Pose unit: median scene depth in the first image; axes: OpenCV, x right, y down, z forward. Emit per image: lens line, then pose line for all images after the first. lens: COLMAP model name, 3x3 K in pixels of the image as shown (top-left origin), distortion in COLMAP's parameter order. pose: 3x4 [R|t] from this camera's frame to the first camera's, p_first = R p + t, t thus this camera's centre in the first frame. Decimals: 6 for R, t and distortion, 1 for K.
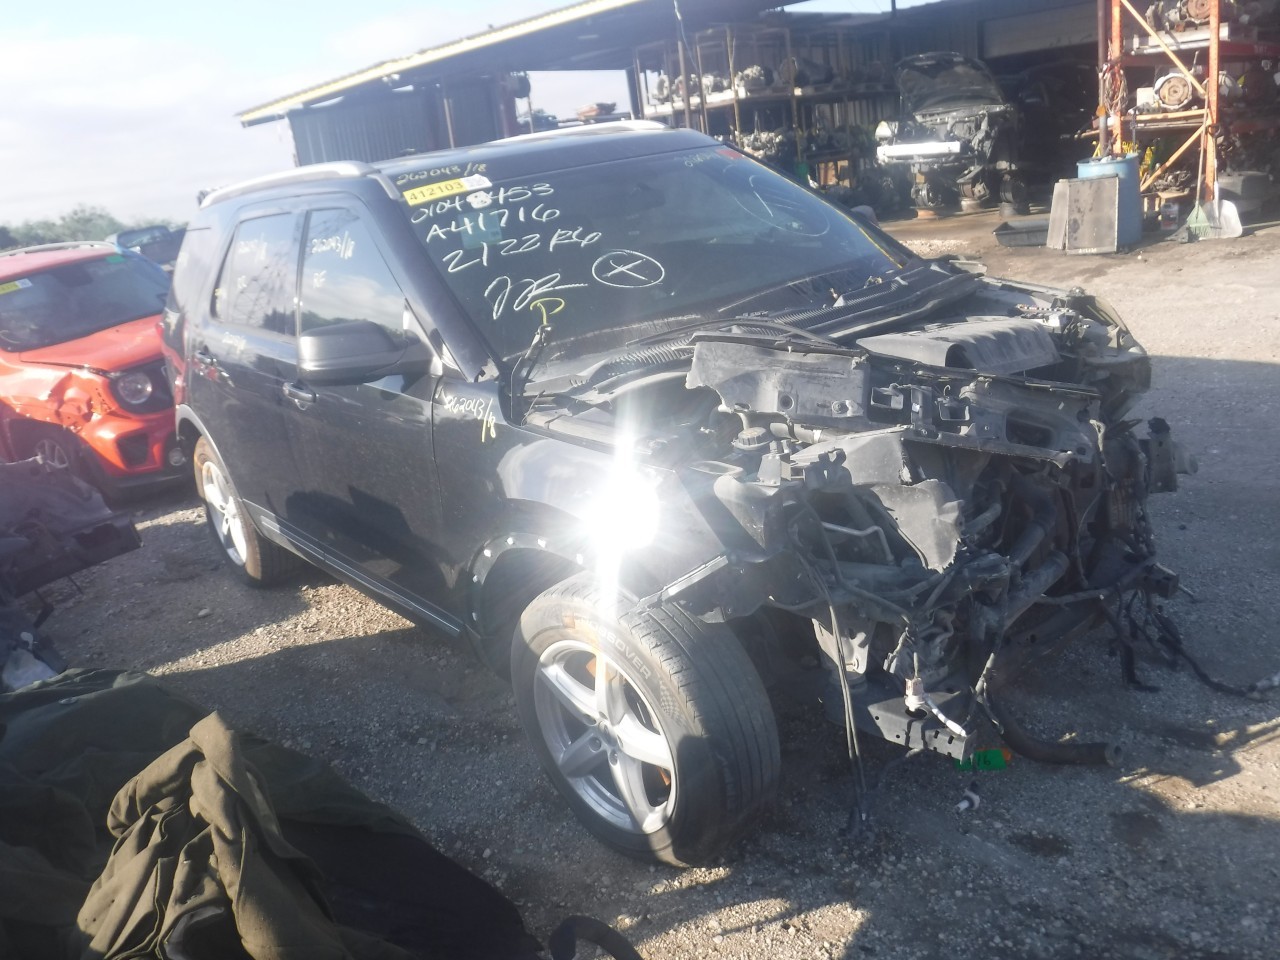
lens RADIAL K [[1059.8, 0, 640.0], [0, 1059.8, 480.0], [0, 0, 1]] dist [-0.102967, 0.001184]
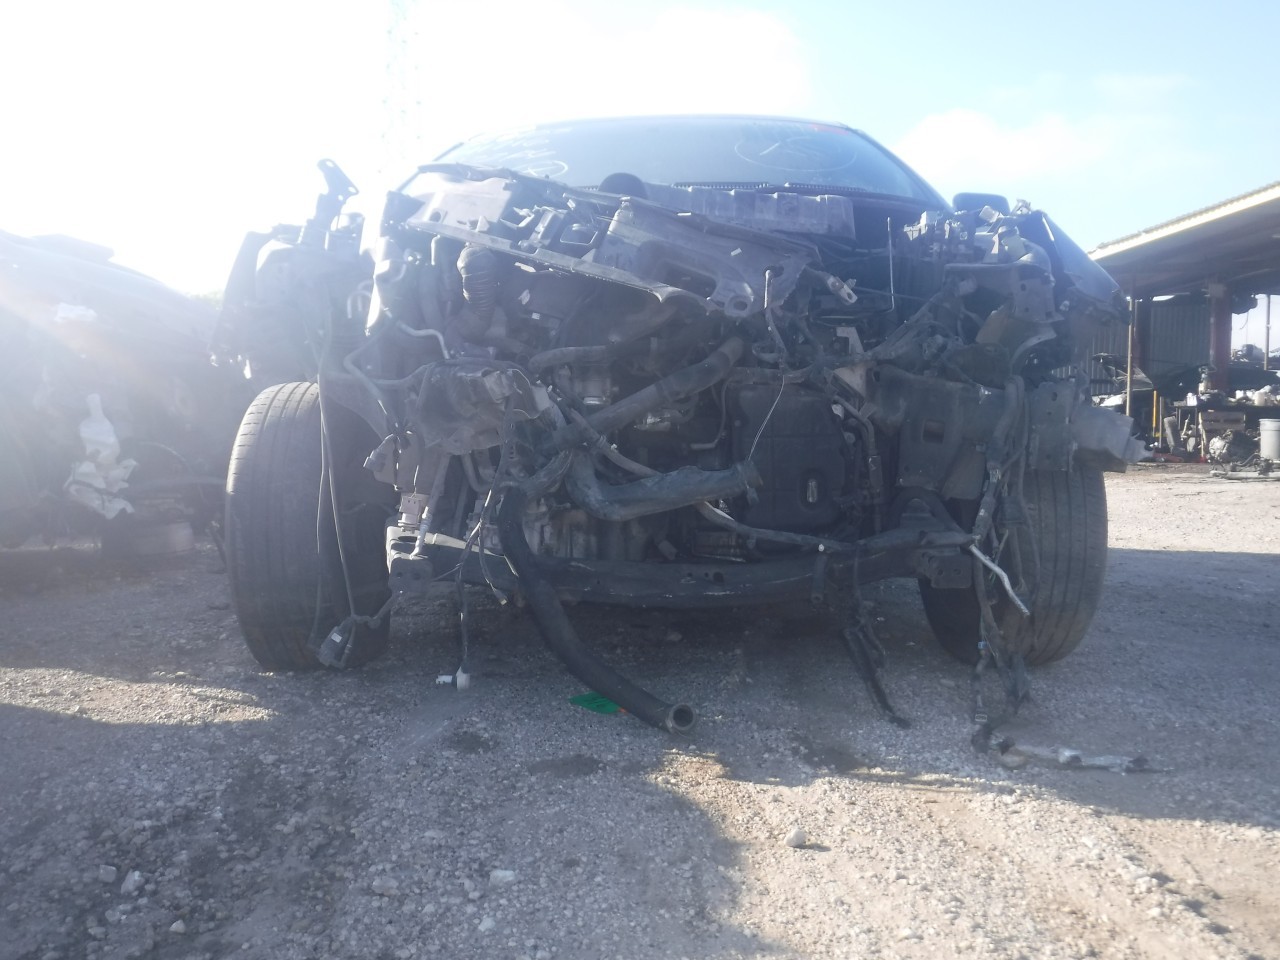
lens RADIAL K [[1047.3, 0, 640.0], [0, 1047.3, 480.0], [0, 0, 1]] dist [-0.109872, 0.066212]
pose [[0.758817, 0.161179, -0.631046, 0.772219], [-0.285518, 0.953155, -0.099878, 0.169261], [0.585386, 0.255964, 0.769289, 0.349101]]
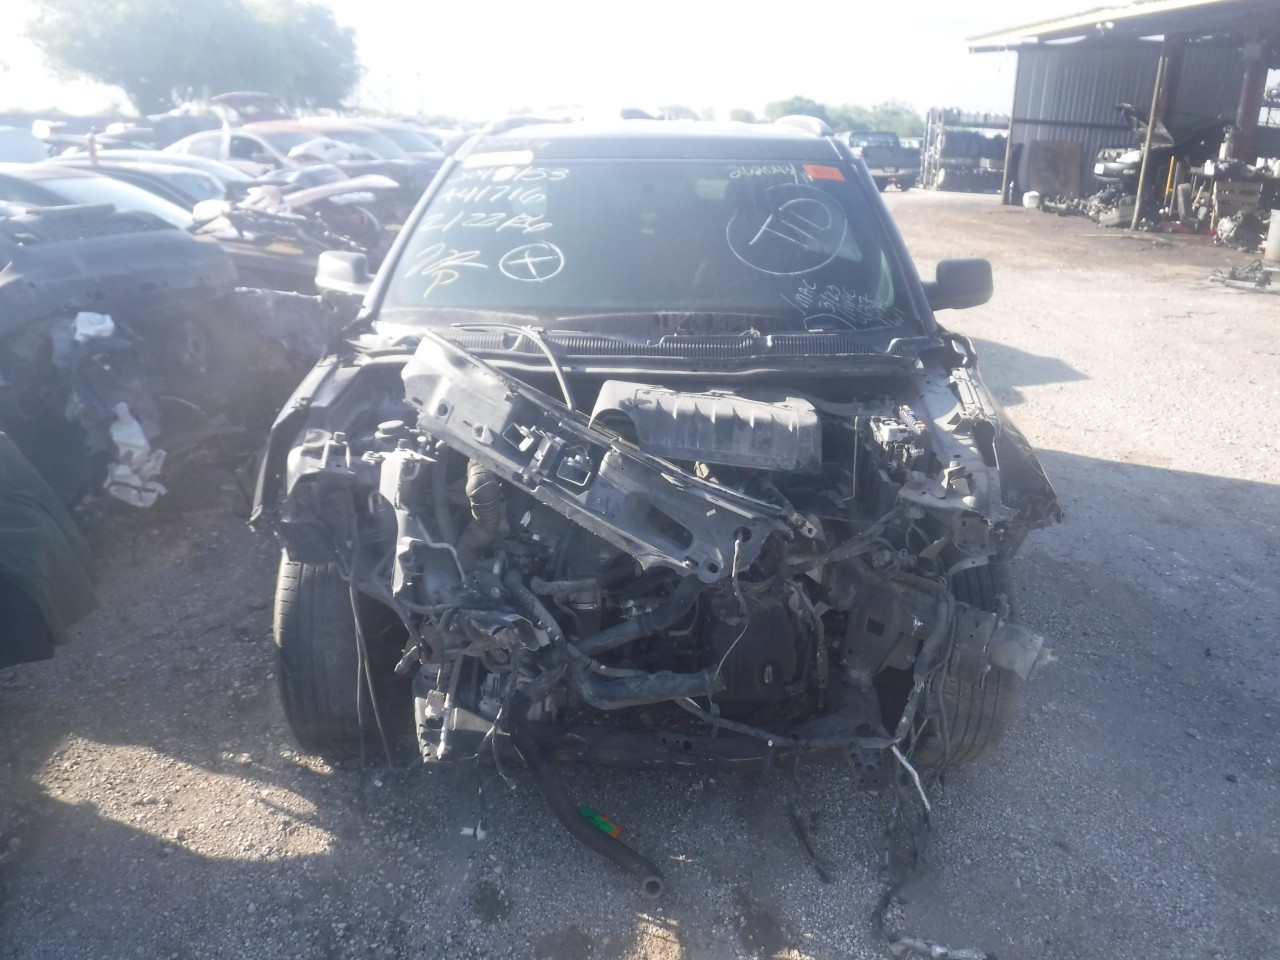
lens RADIAL K [[1047.3, 0, 640.0], [0, 1047.3, 480.0], [0, 0, 1]] dist [-0.109872, 0.066212]
pose [[0.754957, 0.344741, -0.557848, 0.752935], [-0.304430, 0.937695, 0.167483, -0.203292], [0.580829, 0.043383, 0.812869, 0.202080]]
